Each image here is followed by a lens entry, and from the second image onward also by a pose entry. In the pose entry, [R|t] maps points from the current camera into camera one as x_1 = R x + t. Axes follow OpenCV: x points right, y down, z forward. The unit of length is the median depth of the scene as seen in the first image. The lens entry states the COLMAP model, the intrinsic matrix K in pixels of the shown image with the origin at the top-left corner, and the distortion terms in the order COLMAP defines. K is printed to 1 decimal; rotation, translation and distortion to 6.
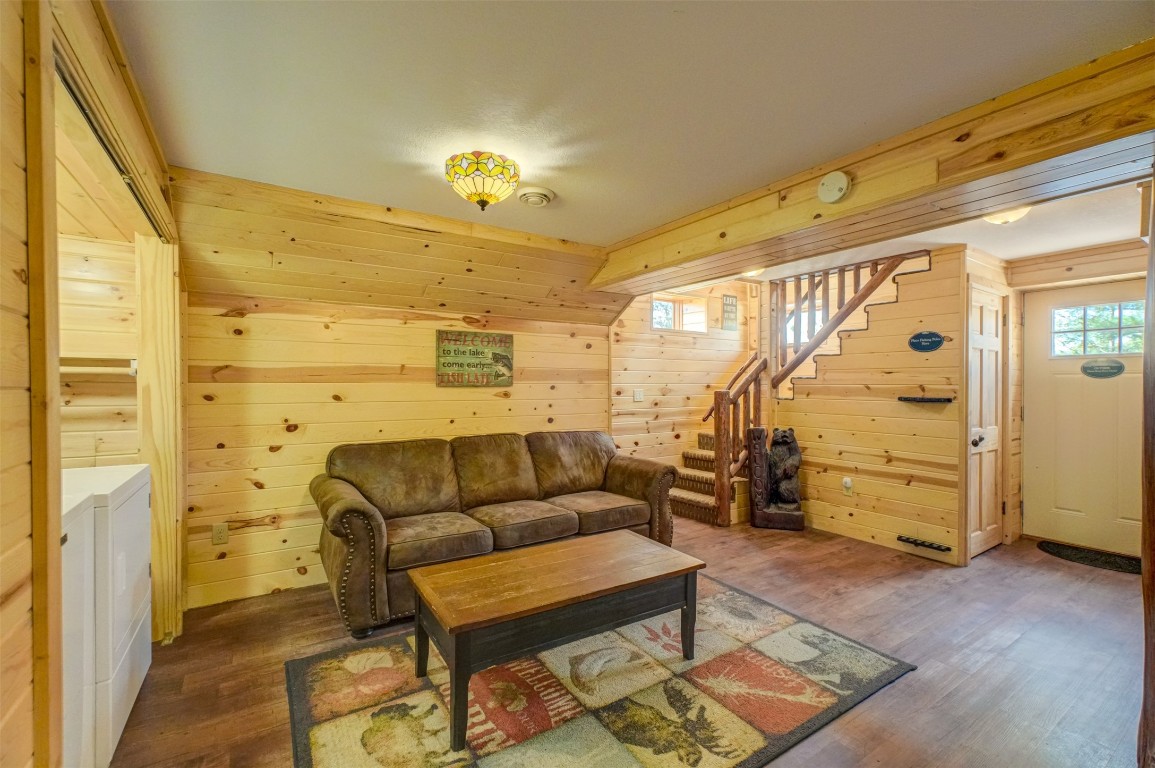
lens RADIAL K [[501.3, 0, 569.5], [0, 501.3, 387.1], [0, 0, 1]] dist [-0.012537, 0.004972]
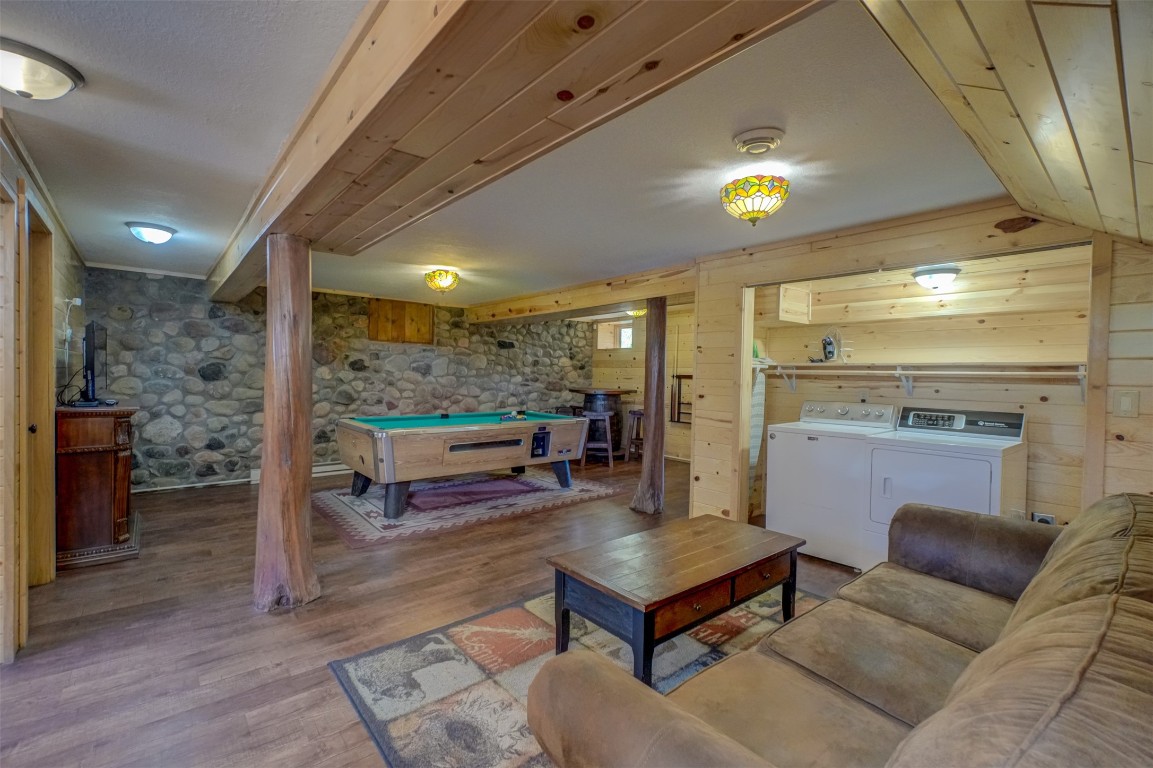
lens RADIAL K [[500.4, 0, 576.4], [0, 500.4, 380.3], [0, 0, 1]] dist [-0.012537, 0.004972]
pose [[-0.989965, -0.017431, -0.140231, 0.228568], [-0.020295, 0.999613, 0.019019, -0.011281], [0.139845, 0.021674, -0.989936, 1.260572]]
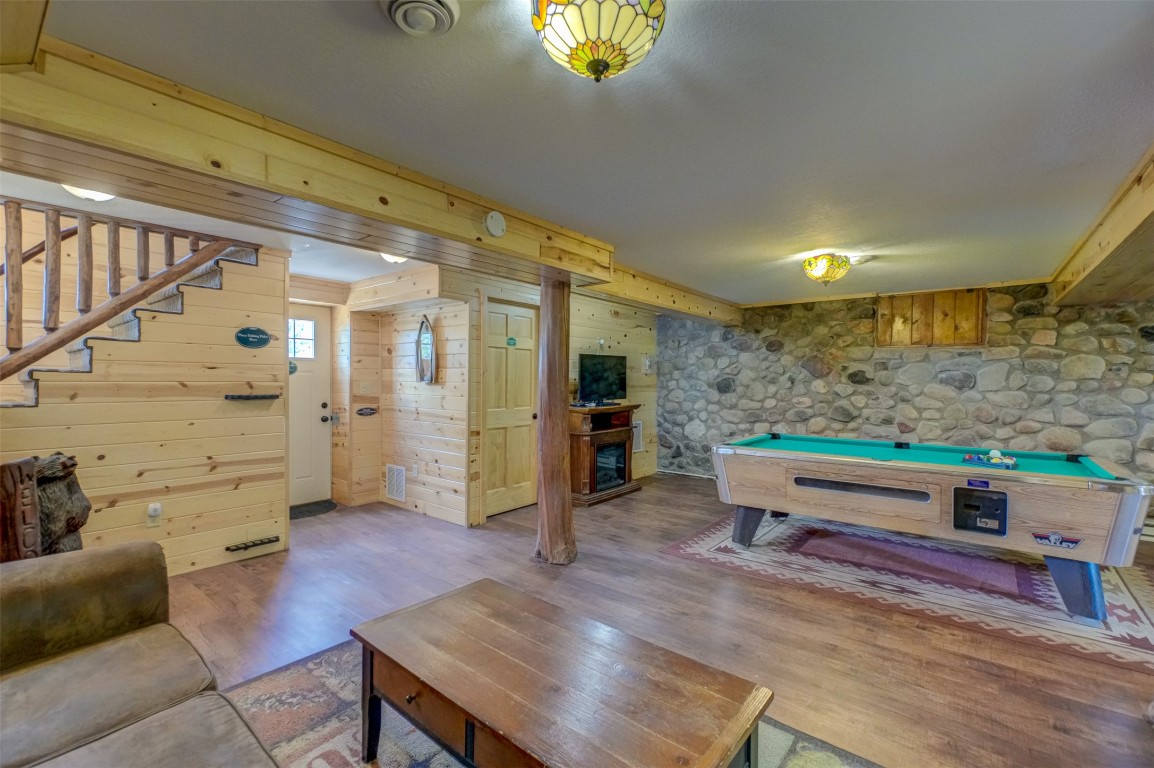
lens RADIAL K [[500.9, 0, 565.4], [0, 500.9, 381.8], [0, 0, 1]] dist [-0.012537, 0.004972]
pose [[-0.311107, -0.008526, 0.950337, -0.418805], [-0.001057, 0.999962, 0.008626, -0.014033], [-0.950374, 0.001679, -0.311104, 0.736030]]
